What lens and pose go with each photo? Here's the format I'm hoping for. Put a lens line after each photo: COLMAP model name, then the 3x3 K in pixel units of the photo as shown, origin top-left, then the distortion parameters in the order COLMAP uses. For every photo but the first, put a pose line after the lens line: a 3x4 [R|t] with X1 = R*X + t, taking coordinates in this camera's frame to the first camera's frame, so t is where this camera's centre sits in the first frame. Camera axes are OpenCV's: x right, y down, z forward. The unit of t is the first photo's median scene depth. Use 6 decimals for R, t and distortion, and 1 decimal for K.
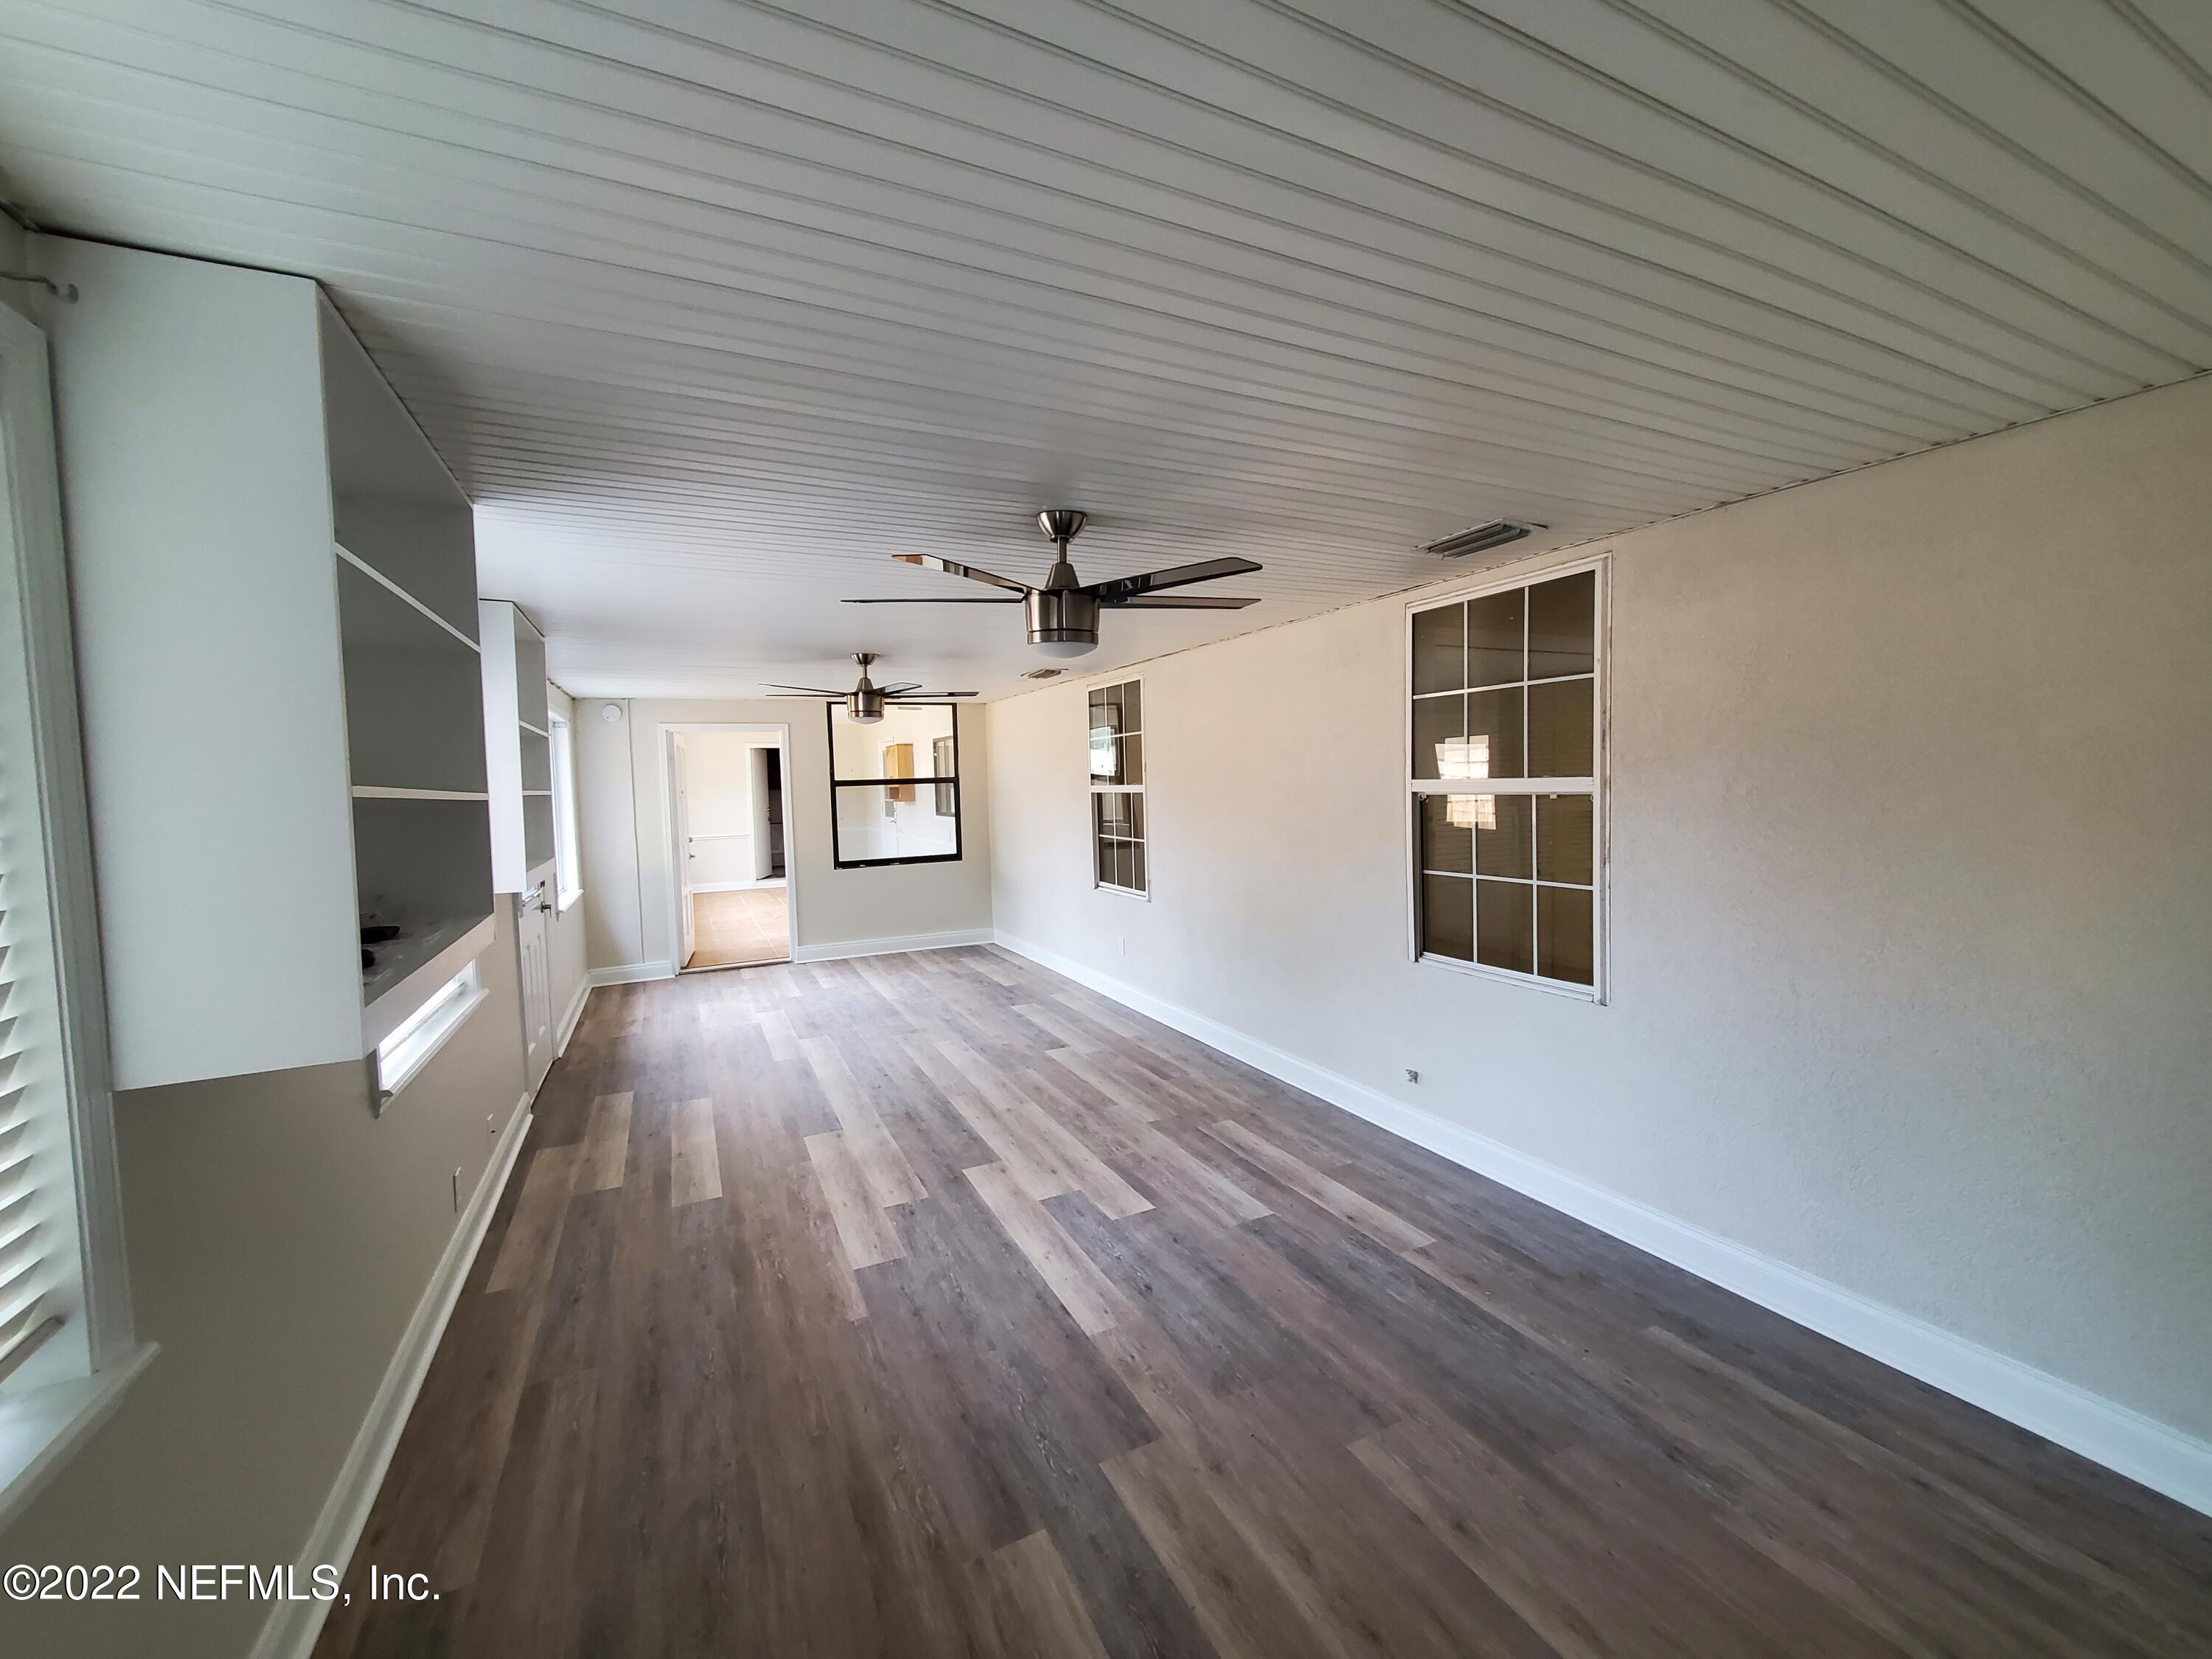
lens RADIAL K [[869.8, 0, 1091.0], [0, 869.8, 829.8], [0, 0, 1]] dist [0.001623, -0.001469]
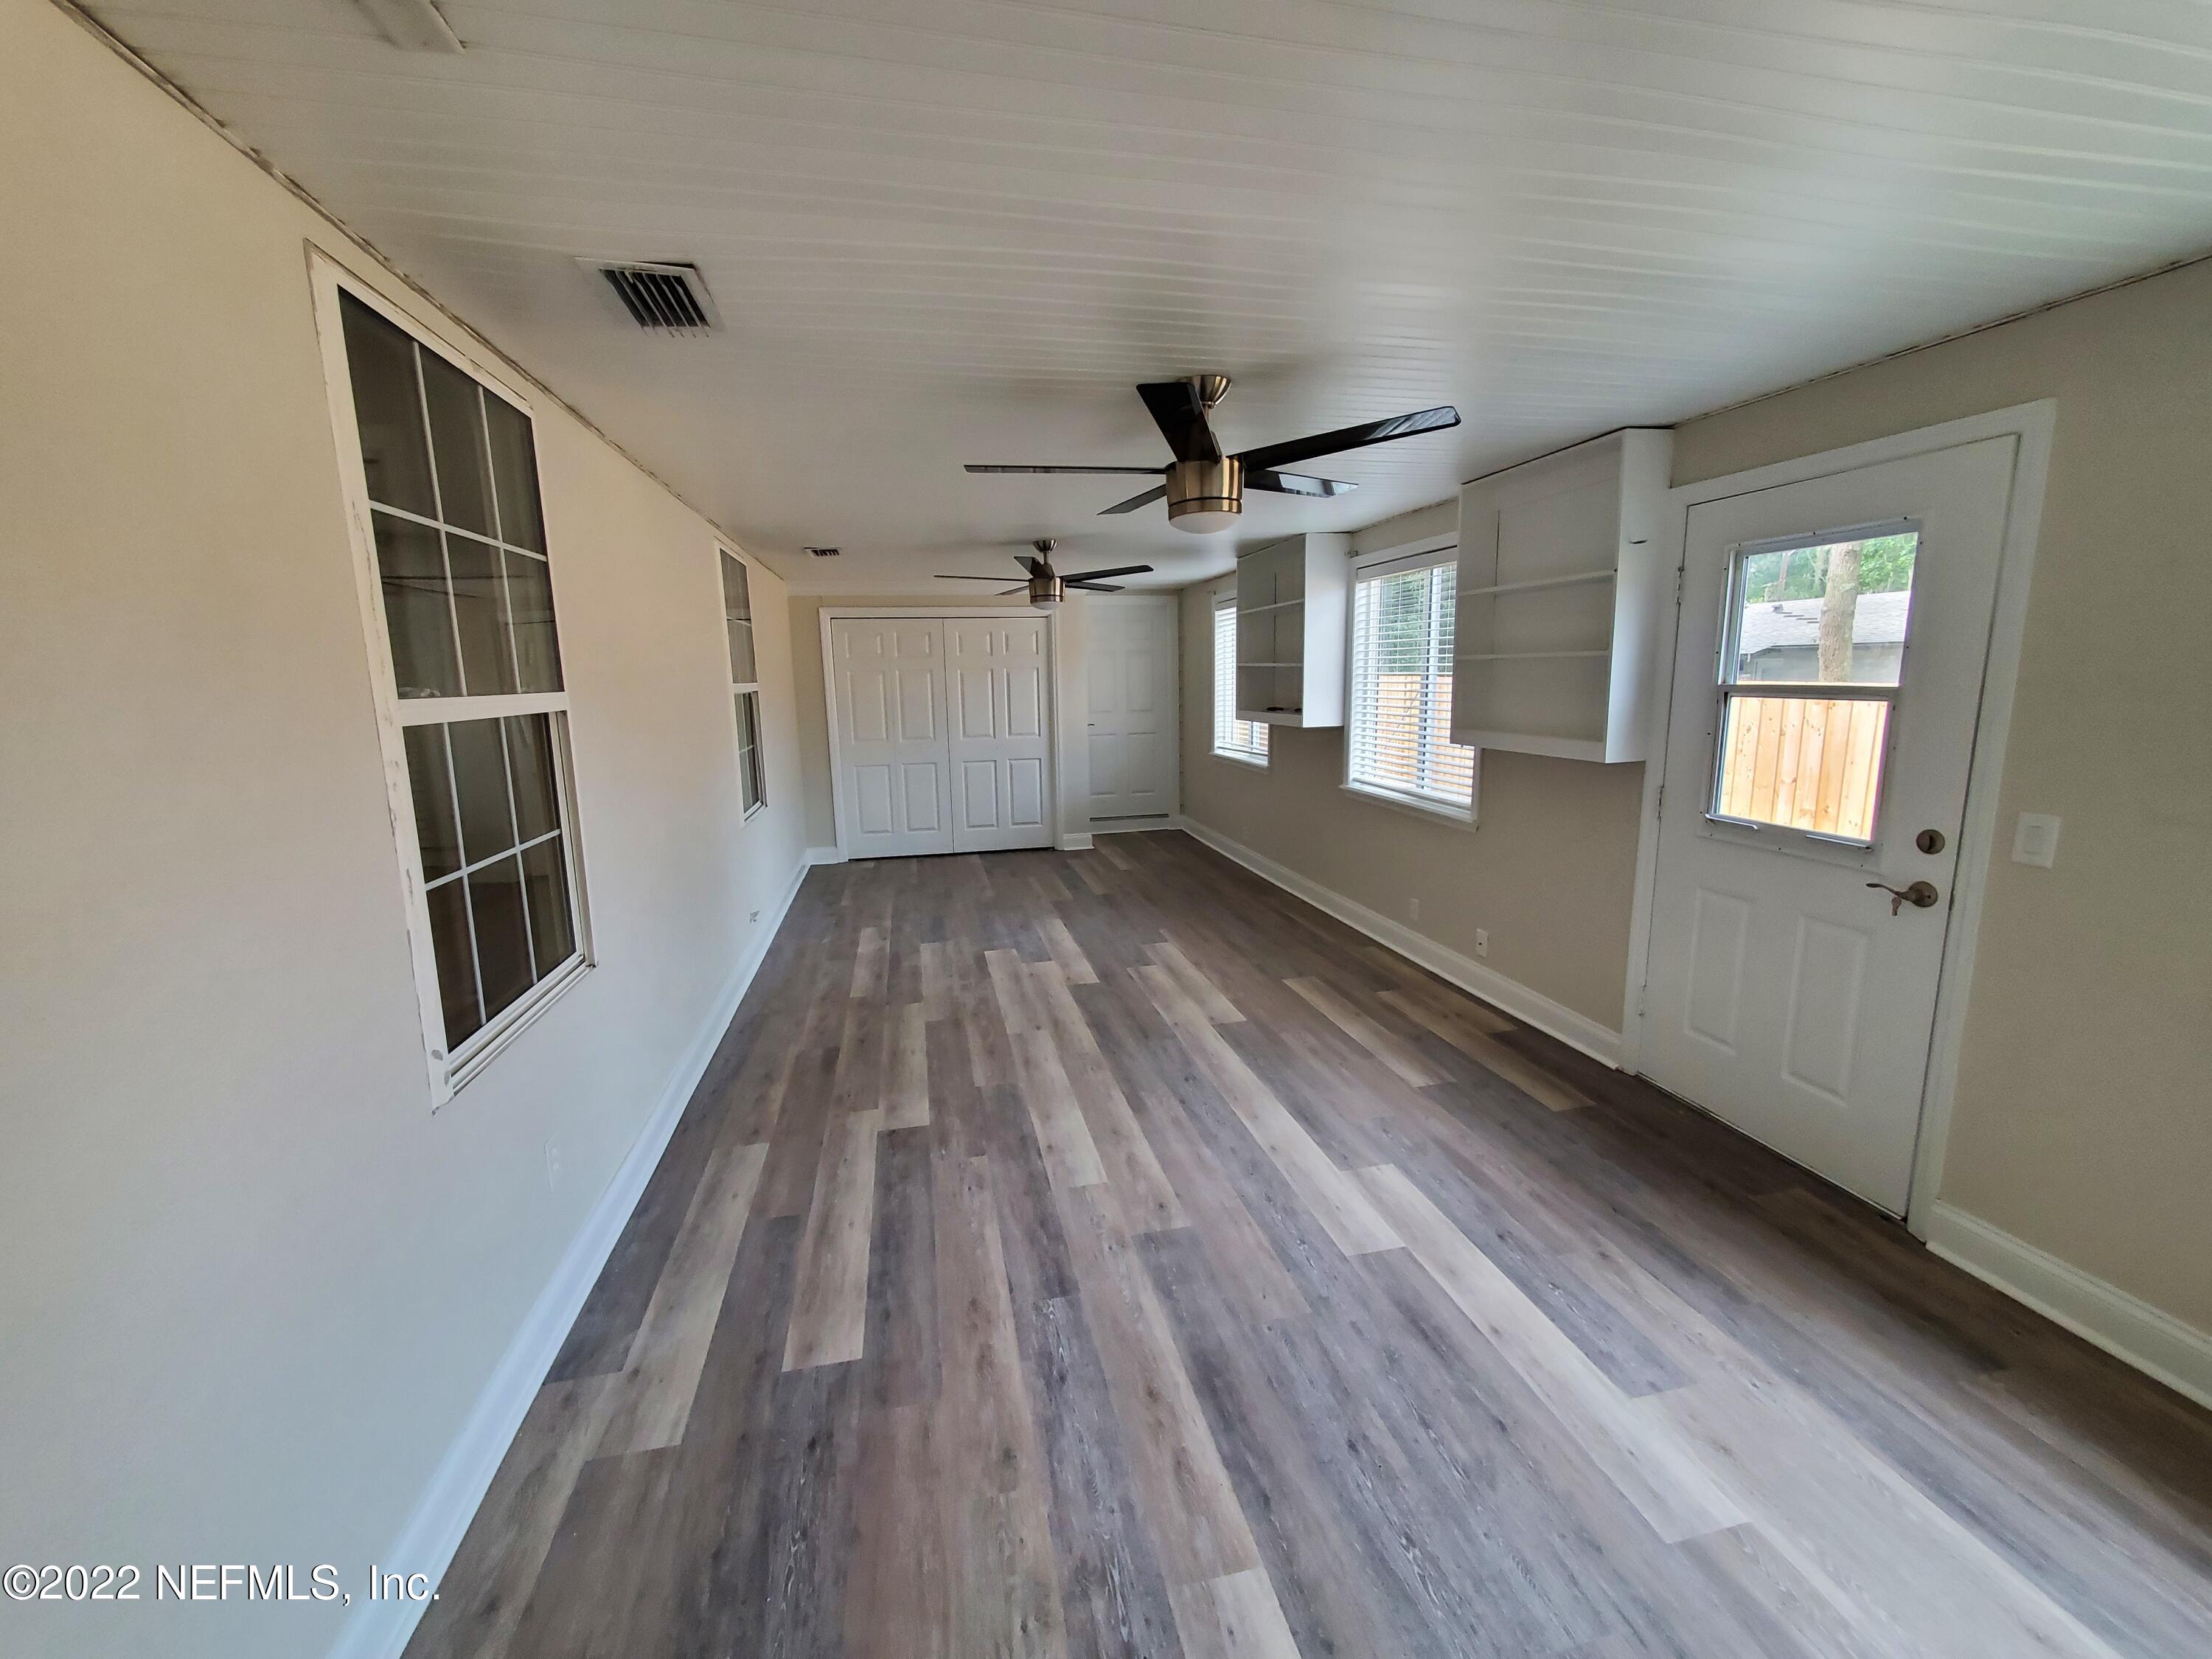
lens RADIAL K [[869.8, 0, 1099.6], [0, 869.8, 816.8], [0, 0, 1]] dist [0.001623, -0.001469]
pose [[-0.971913, 0.009222, 0.235159, -0.412543], [0.060550, 0.975392, 0.212000, -0.097722], [-0.227417, 0.220284, -0.948555, 1.981535]]
